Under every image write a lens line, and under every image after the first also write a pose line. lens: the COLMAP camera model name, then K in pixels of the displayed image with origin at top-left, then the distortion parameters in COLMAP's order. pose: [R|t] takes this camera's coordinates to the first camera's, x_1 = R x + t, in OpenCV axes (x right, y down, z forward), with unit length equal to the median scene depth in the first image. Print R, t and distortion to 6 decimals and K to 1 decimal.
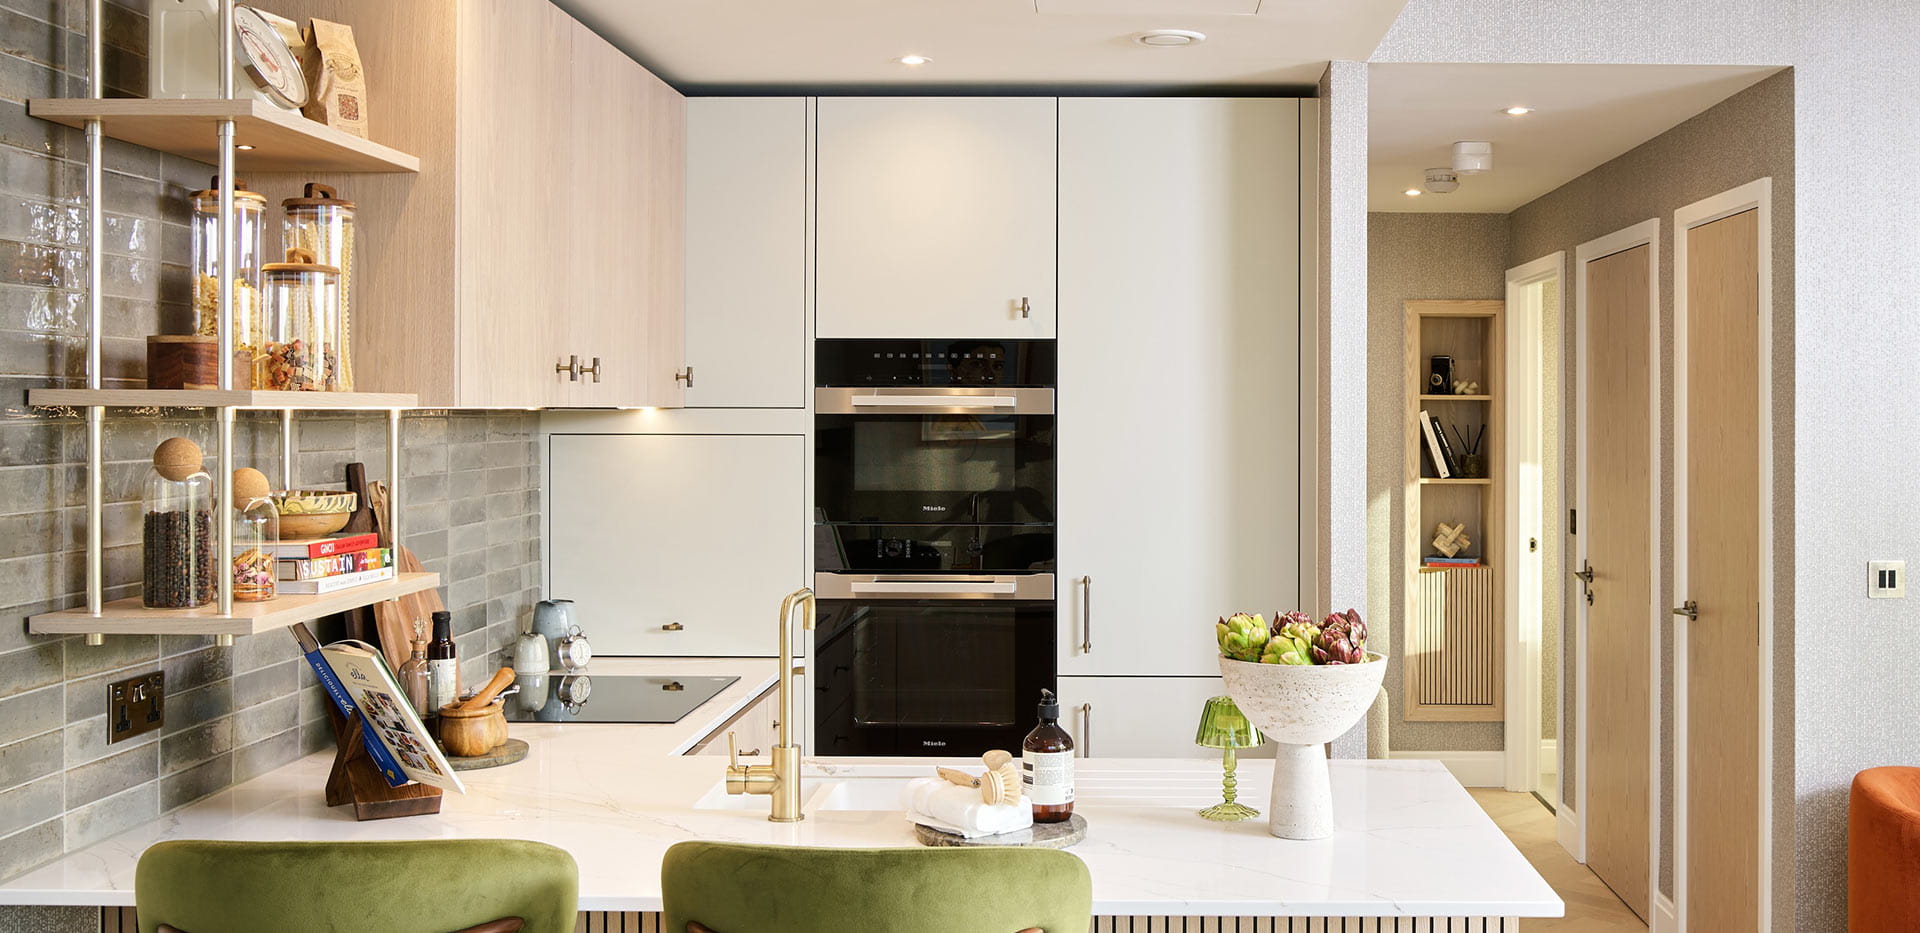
lens RADIAL K [[1895.0, 0, 966.2], [0, 1895.0, 462.2], [0, 0, 1]] dist [-0.051846, 0.000000]
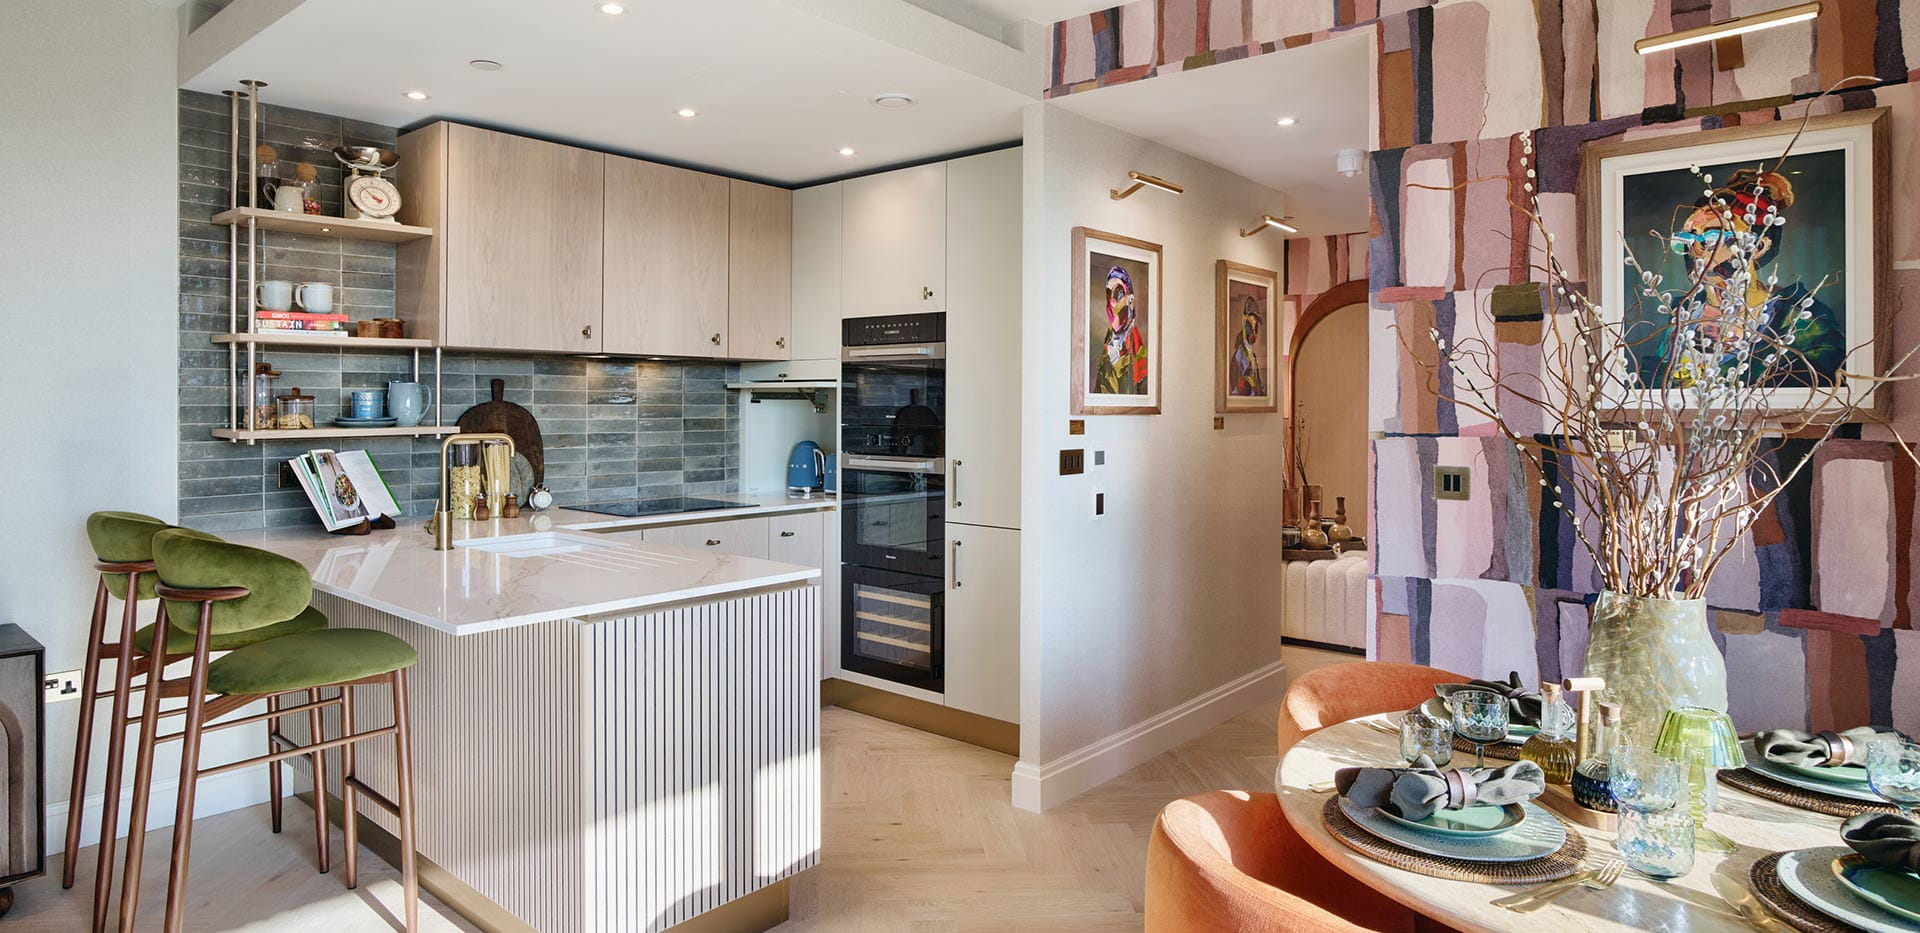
lens RADIAL K [[1041.8, 0, 932.4], [0, 1041.8, 423.7], [0, 0, 1]] dist [0.021077, 0.001960]
pose [[0.769108, 0.013504, -0.638977, 0.606362], [-0.022038, 0.999743, -0.005398, 0.035248], [0.638739, 0.018233, 0.769207, 0.312079]]
